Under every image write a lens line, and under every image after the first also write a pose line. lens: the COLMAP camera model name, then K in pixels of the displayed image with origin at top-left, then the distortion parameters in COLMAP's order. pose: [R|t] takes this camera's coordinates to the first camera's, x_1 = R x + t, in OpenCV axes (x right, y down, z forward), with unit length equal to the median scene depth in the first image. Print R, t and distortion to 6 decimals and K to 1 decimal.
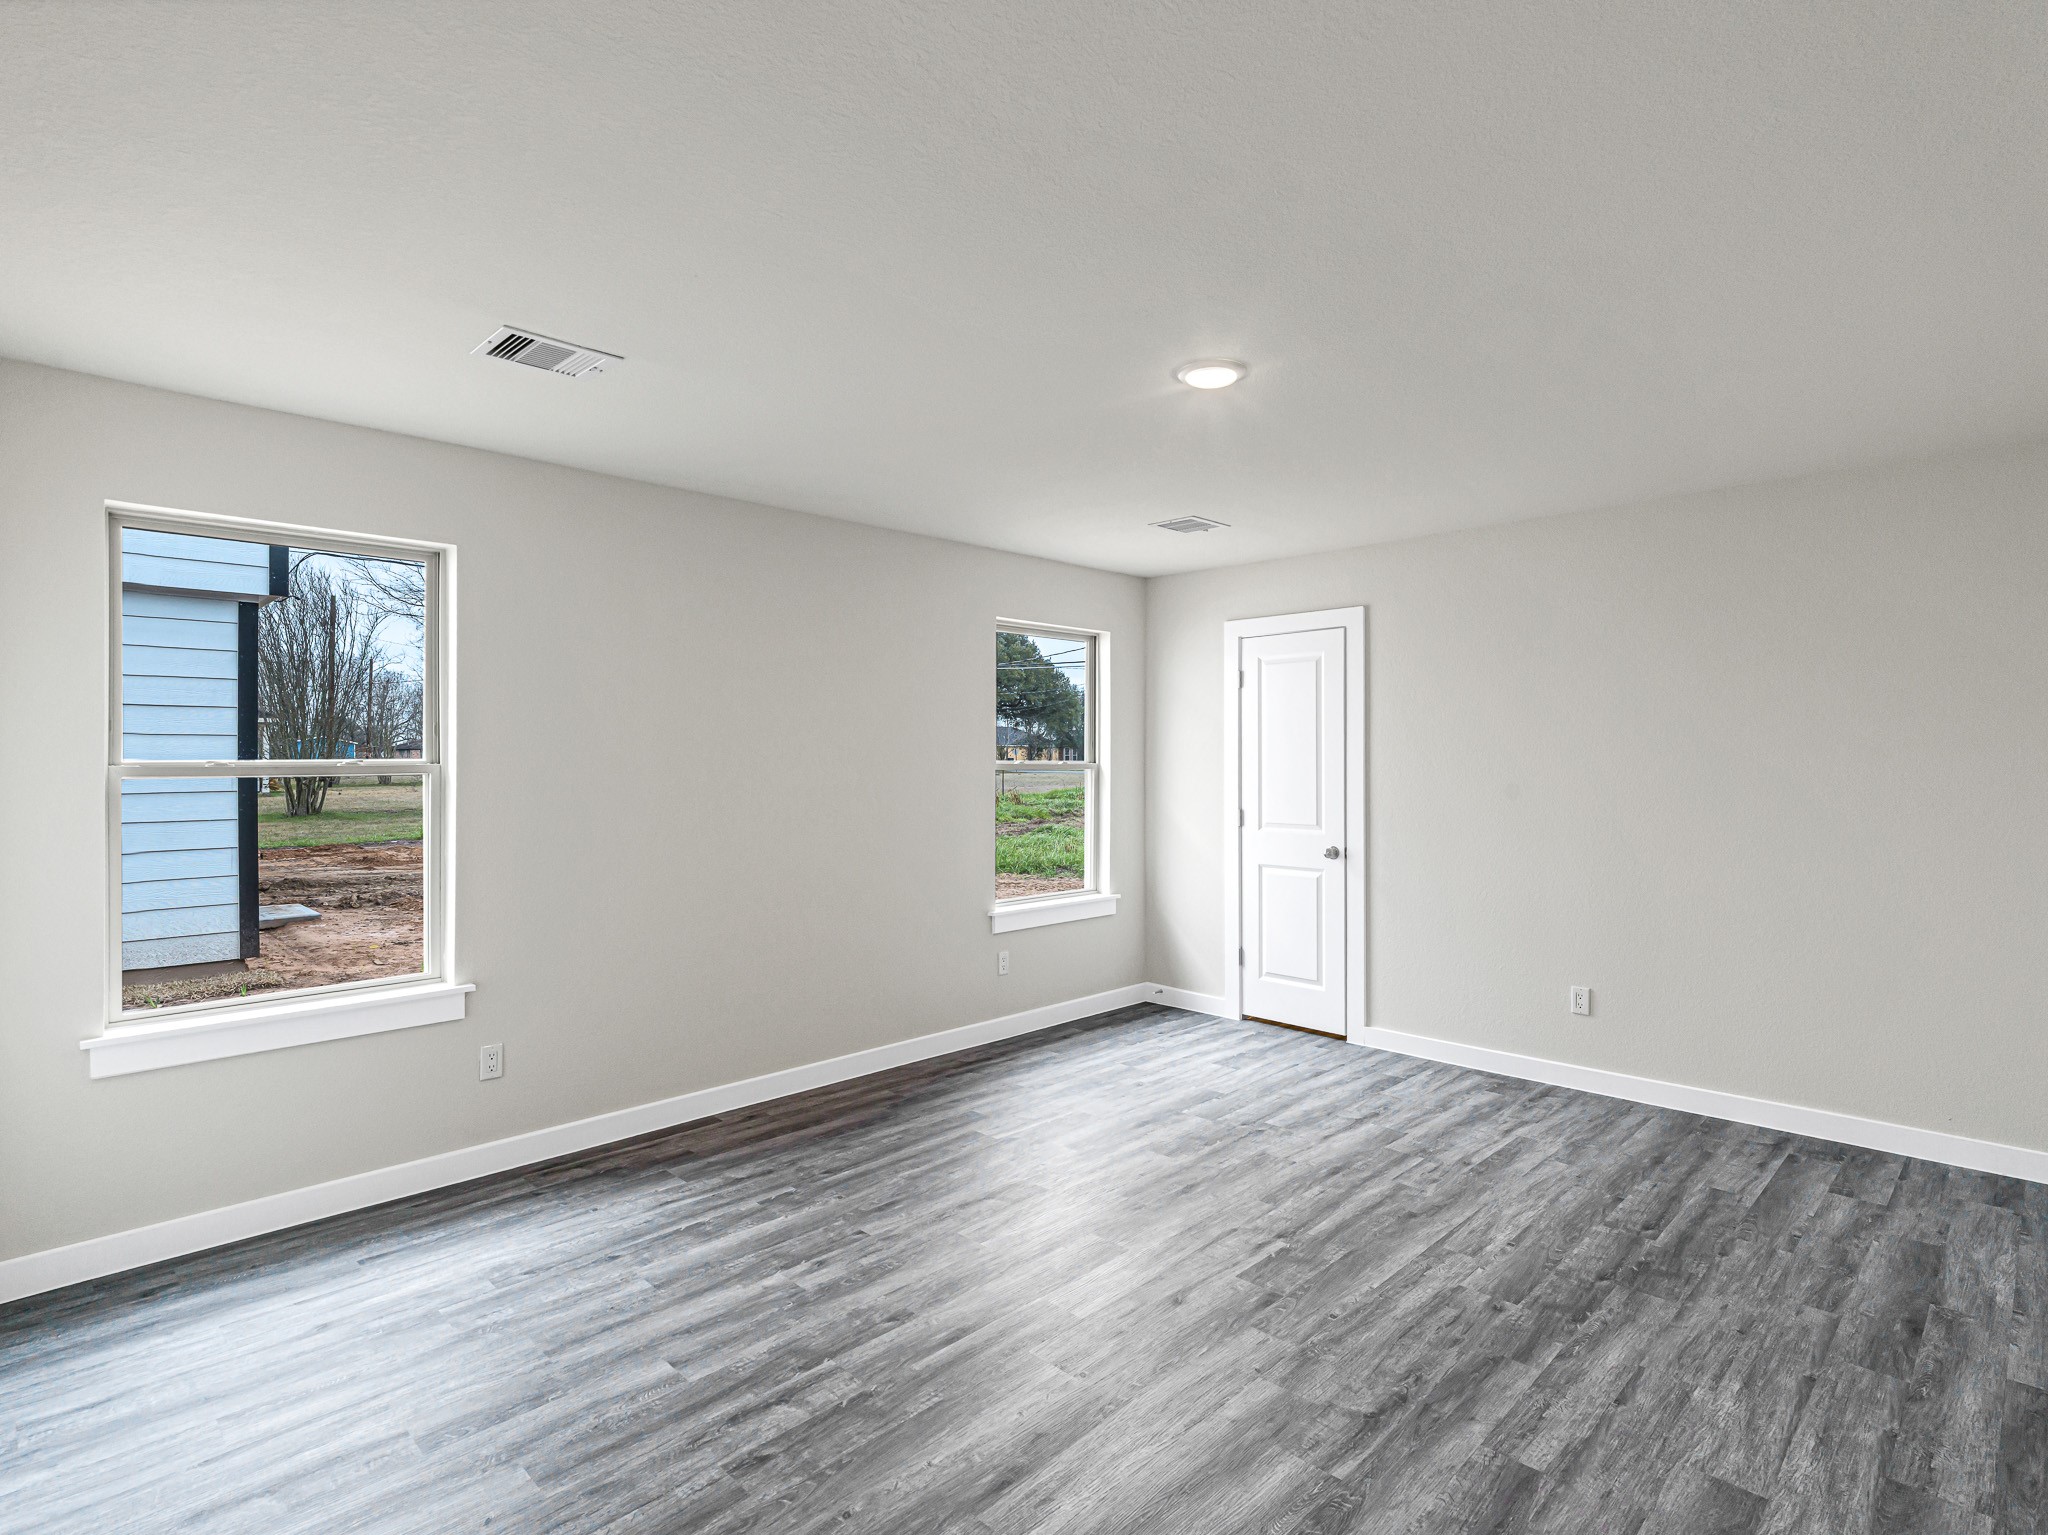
lens RADIAL K [[1035.5, 0, 1025.5], [0, 1035.5, 775.9], [0, 0, 1]] dist [0.001747, -0.000792]
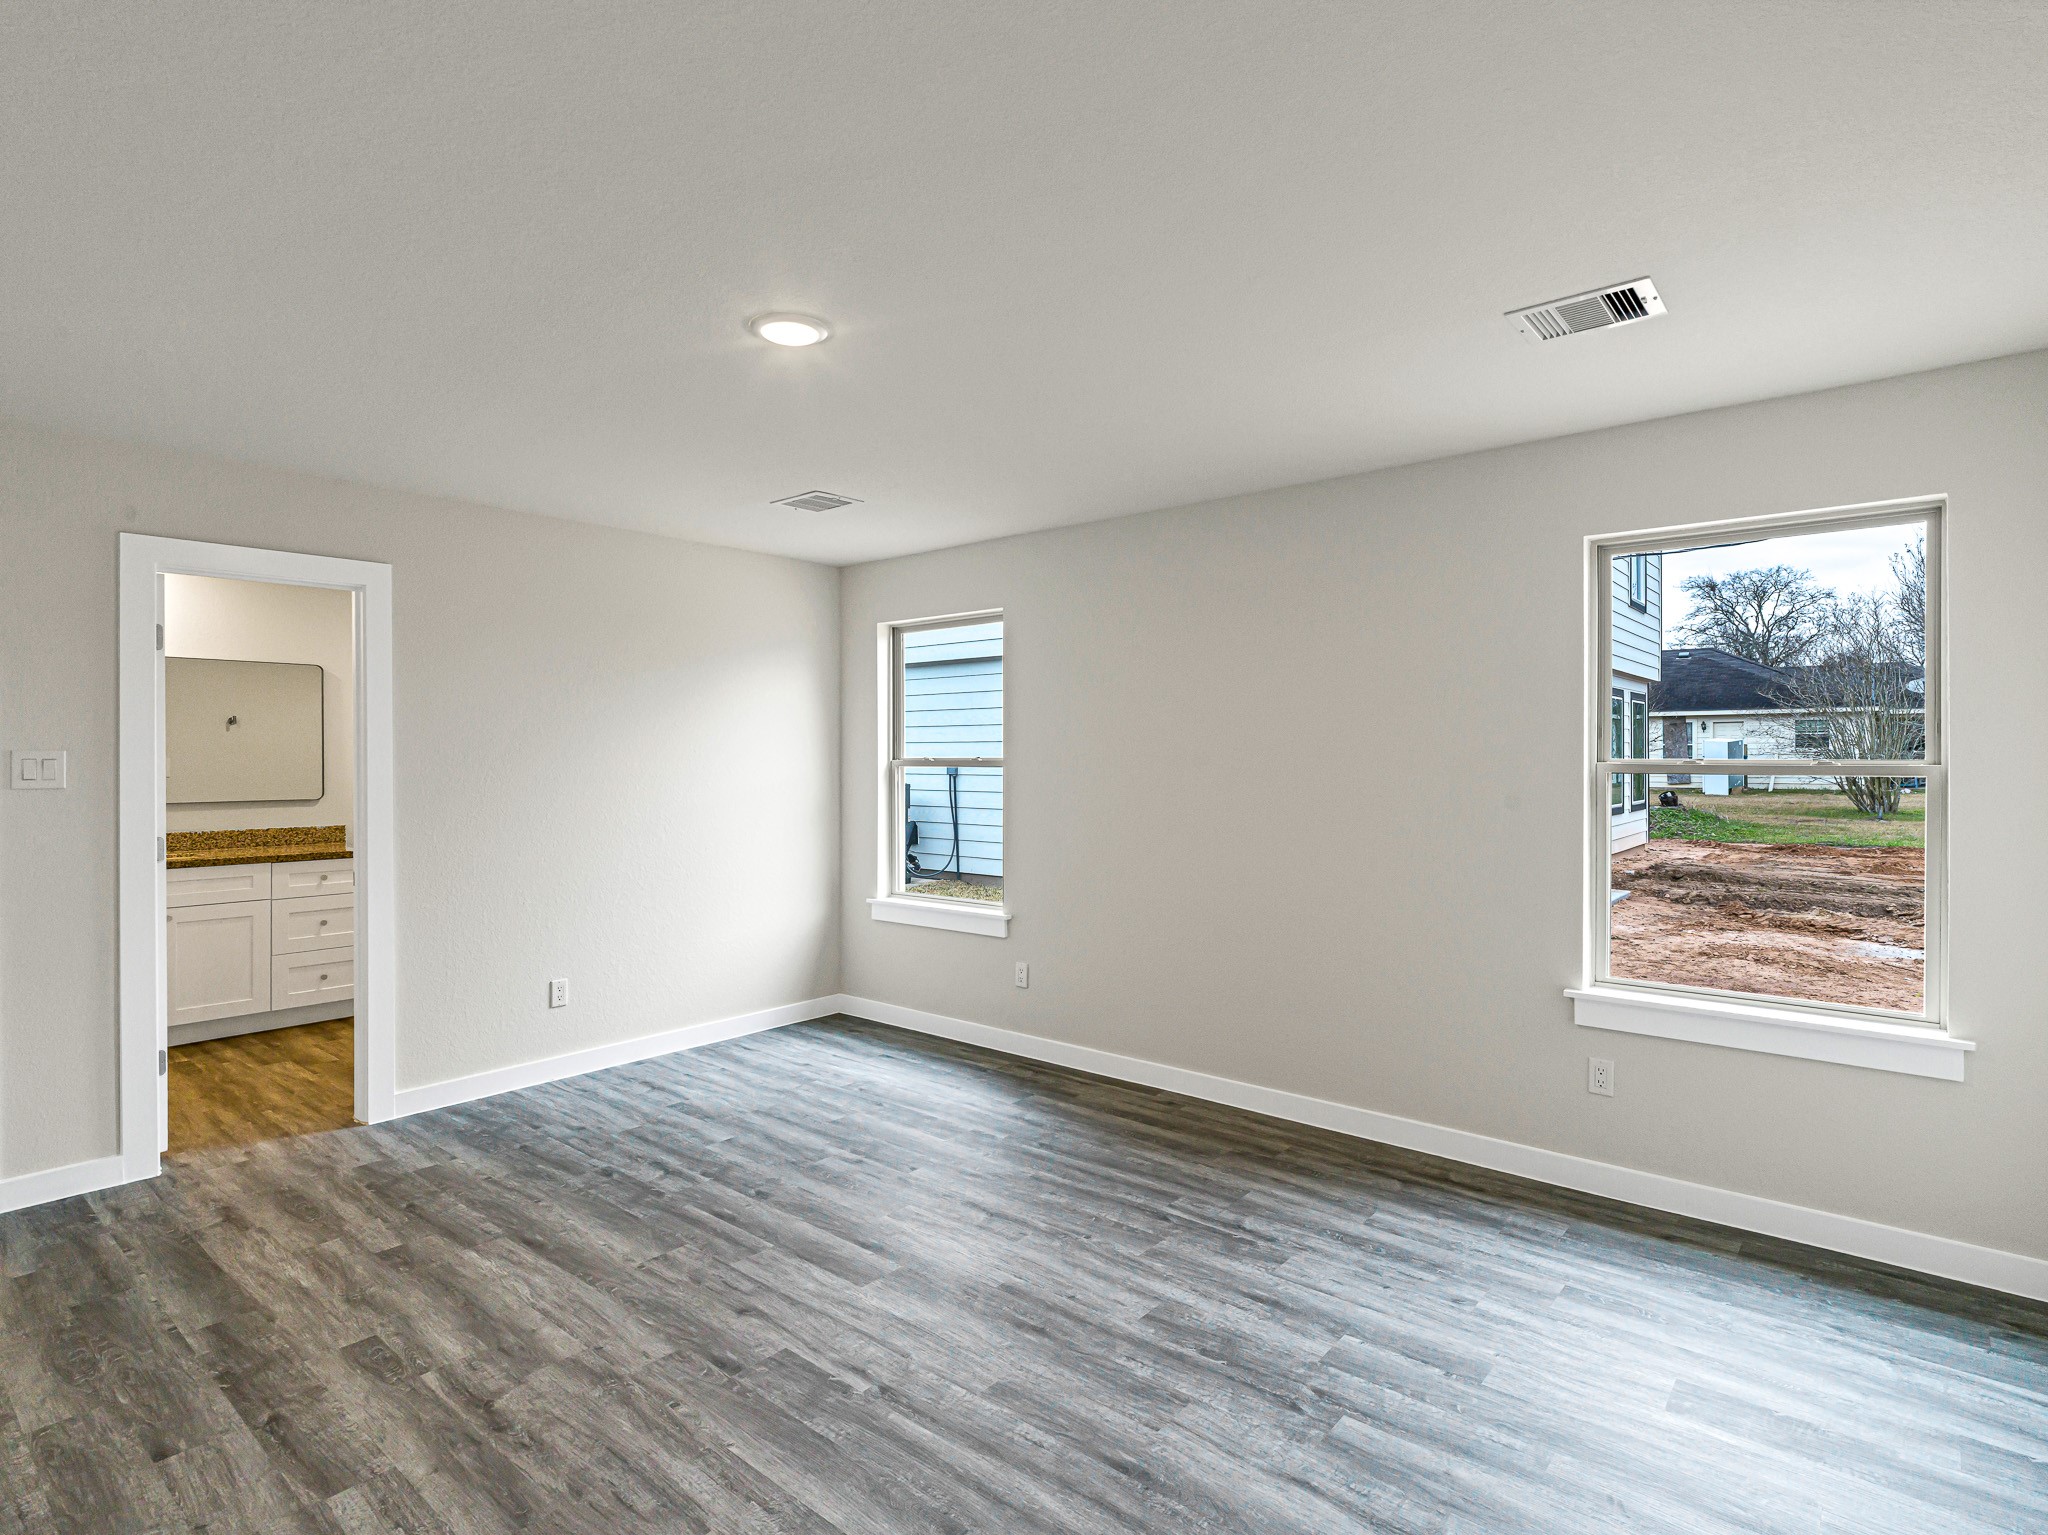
lens RADIAL K [[1035.5, 0, 1011.6], [0, 1035.5, 753.3], [0, 0, 1]] dist [0.001747, -0.000792]
pose [[0.094852, -0.000242, -0.995491, 0.998871], [-0.016363, 0.999864, -0.001802, -0.013830], [0.995357, 0.016460, 0.094835, 1.012533]]
